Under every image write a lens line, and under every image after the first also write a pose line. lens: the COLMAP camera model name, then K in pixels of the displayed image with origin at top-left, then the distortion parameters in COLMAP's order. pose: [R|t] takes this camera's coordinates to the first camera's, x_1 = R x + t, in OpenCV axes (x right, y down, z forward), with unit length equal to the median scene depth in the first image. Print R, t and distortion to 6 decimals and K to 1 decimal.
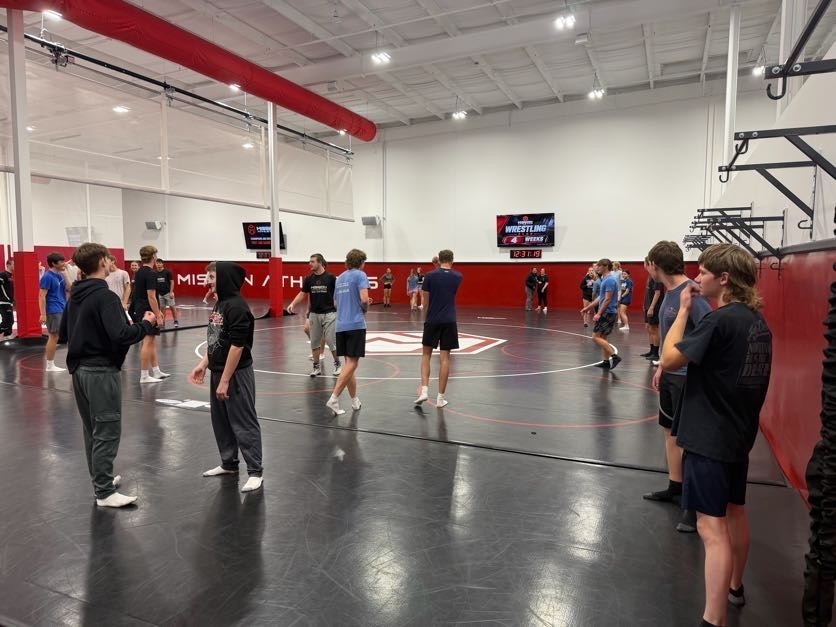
lens RADIAL K [[585.0, 0, 418.7], [0, 585.0, 318.5], [0, 0, 1]] dist [-0.005942, -0.012838]
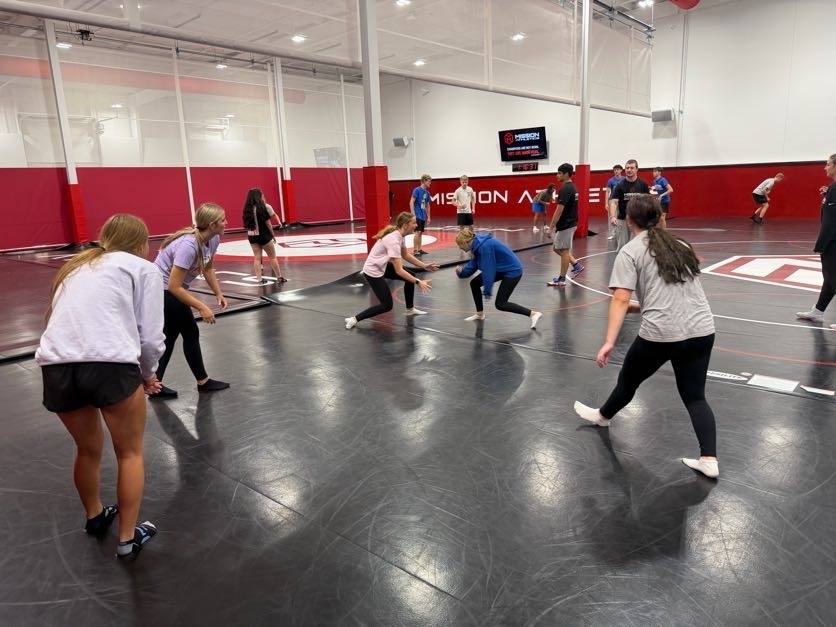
lens RADIAL K [[585.0, 0, 422.3], [0, 585.0, 320.4], [0, 0, 1]] dist [-0.005942, -0.012838]
pose [[0.958764, 0.013302, -0.283893, -0.156373], [0.028184, 0.989530, 0.141548, -0.007972], [0.282804, -0.143712, 0.948351, 0.081120]]
